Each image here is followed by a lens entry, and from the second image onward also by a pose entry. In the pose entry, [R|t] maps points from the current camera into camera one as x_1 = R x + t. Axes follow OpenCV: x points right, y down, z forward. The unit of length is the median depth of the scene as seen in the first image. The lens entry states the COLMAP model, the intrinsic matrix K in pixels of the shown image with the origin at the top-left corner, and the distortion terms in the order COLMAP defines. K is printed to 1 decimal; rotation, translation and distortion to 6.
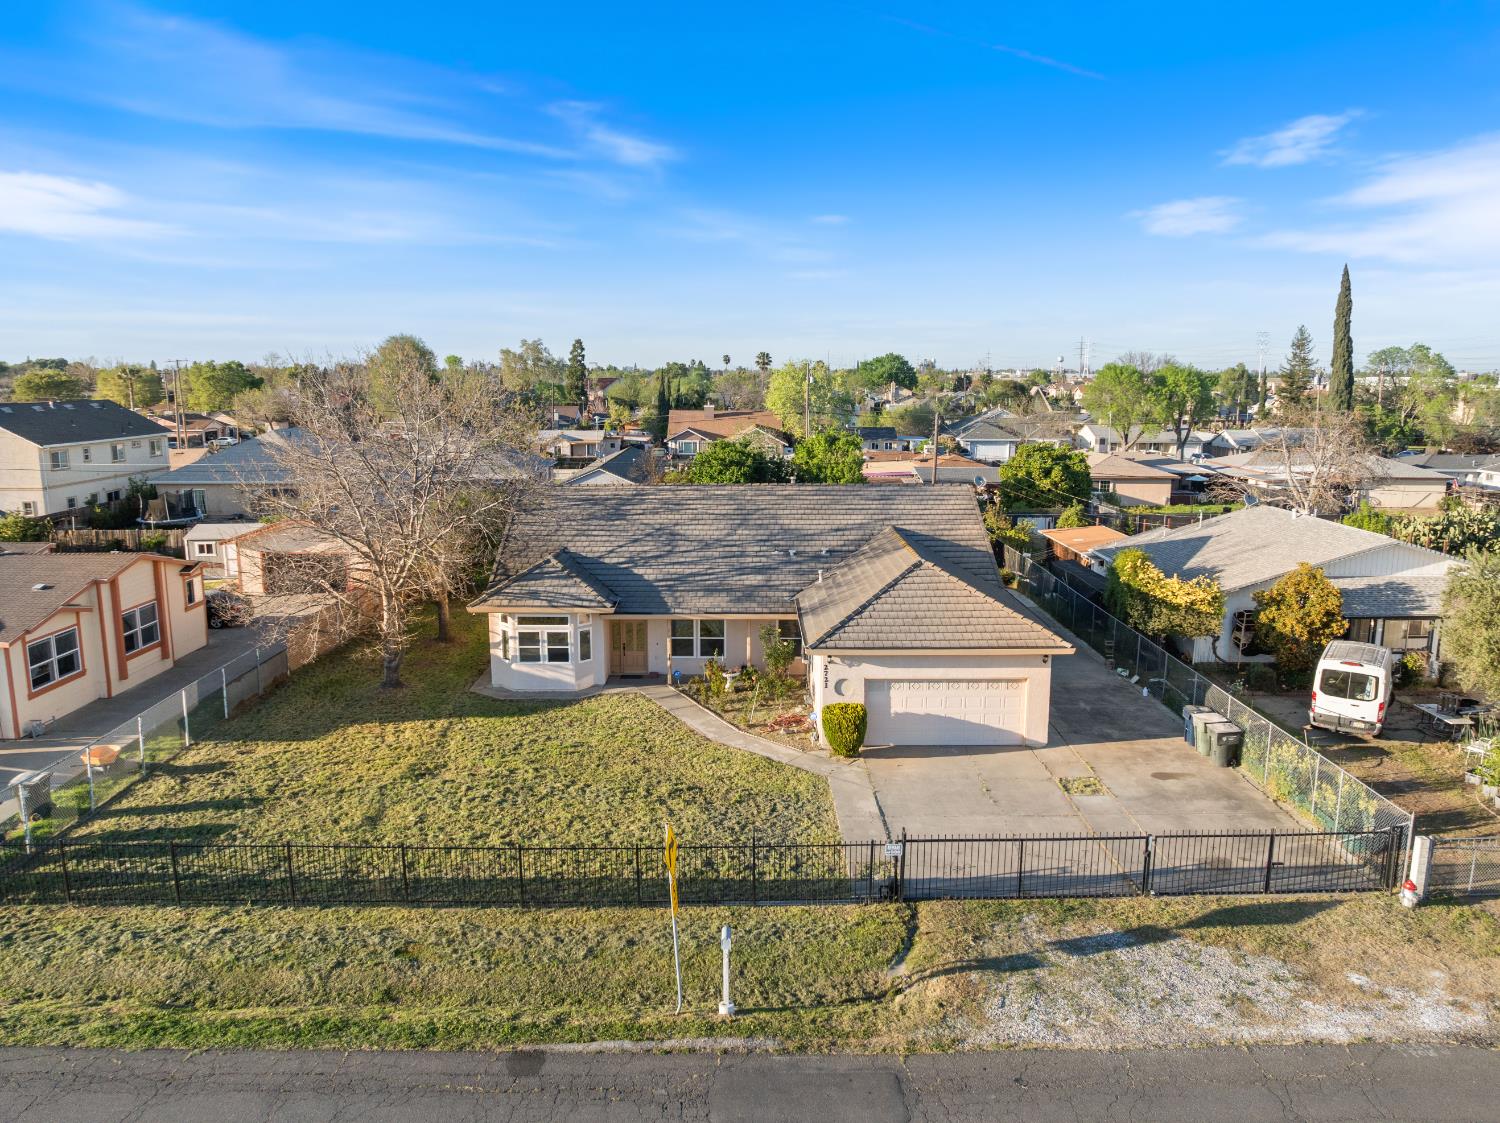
lens RADIAL K [[1058.6, 0, 750.0], [0, 1058.6, 561.0], [0, 0, 1]] dist [-0.046088, 0.013149]
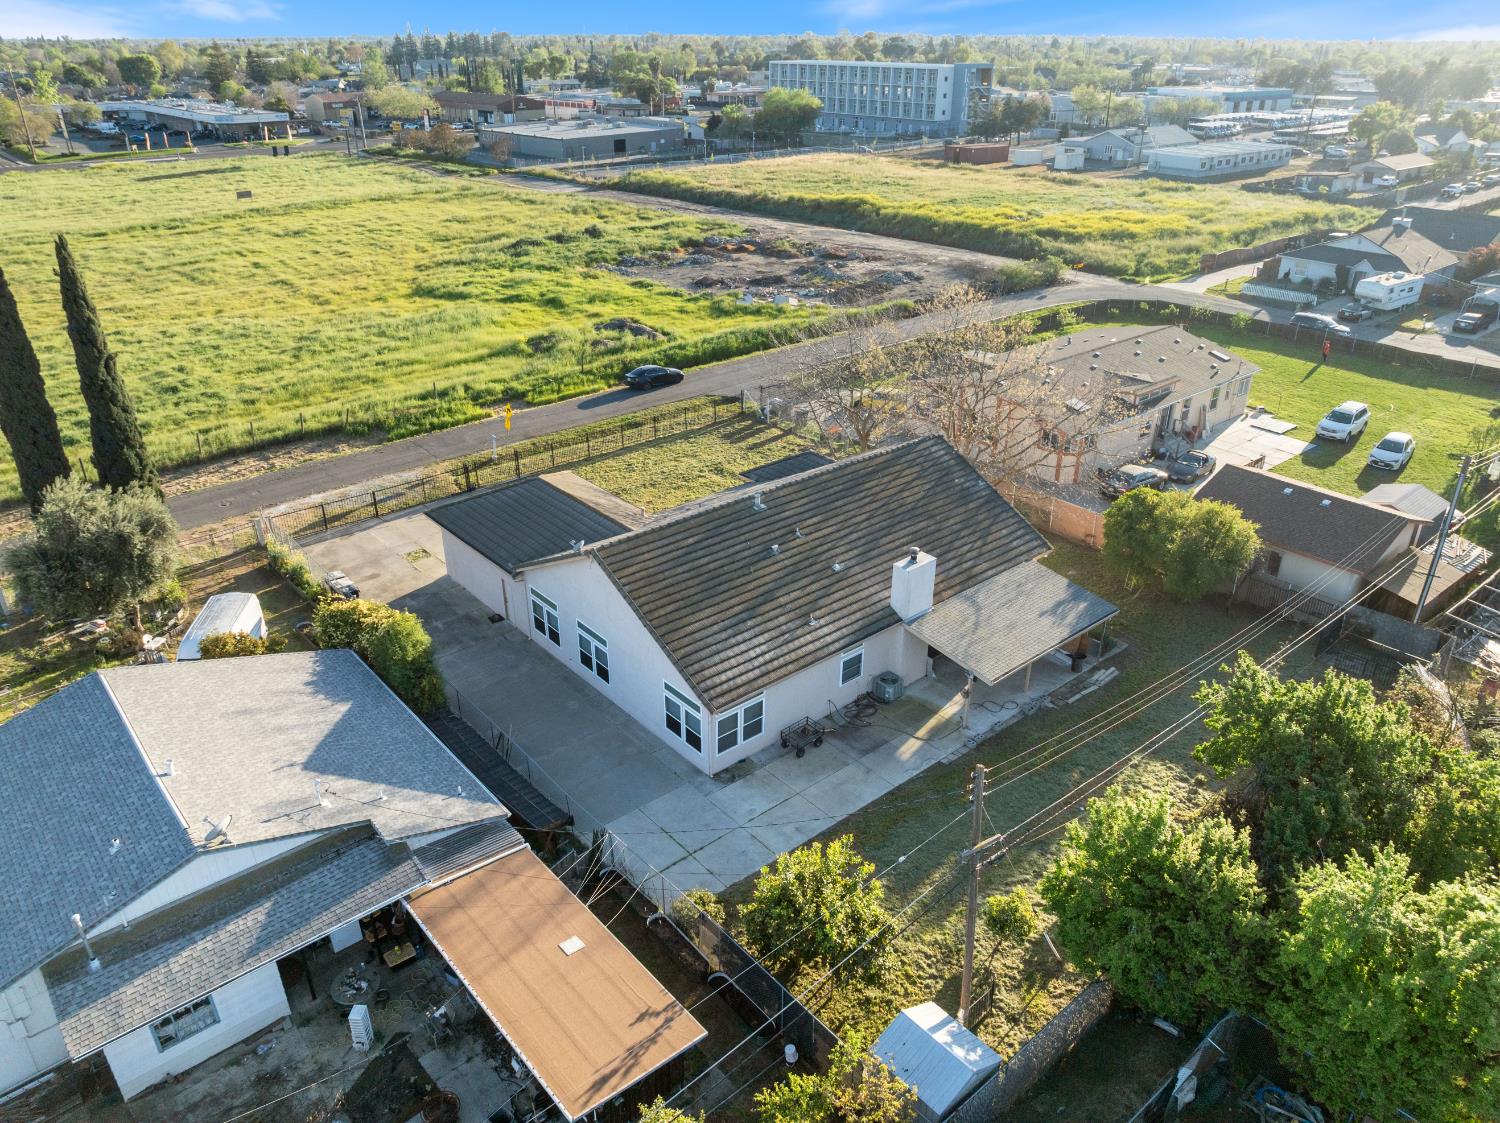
lens RADIAL K [[1058.6, 0, 754.0], [0, 1058.6, 559.7], [0, 0, 1]] dist [-0.046088, 0.013149]
pose [[-0.760427, 0.290873, -0.580641, 0.814625], [-0.111586, 0.822268, 0.558053, -0.747738], [0.639766, 0.489150, -0.592817, 2.148707]]
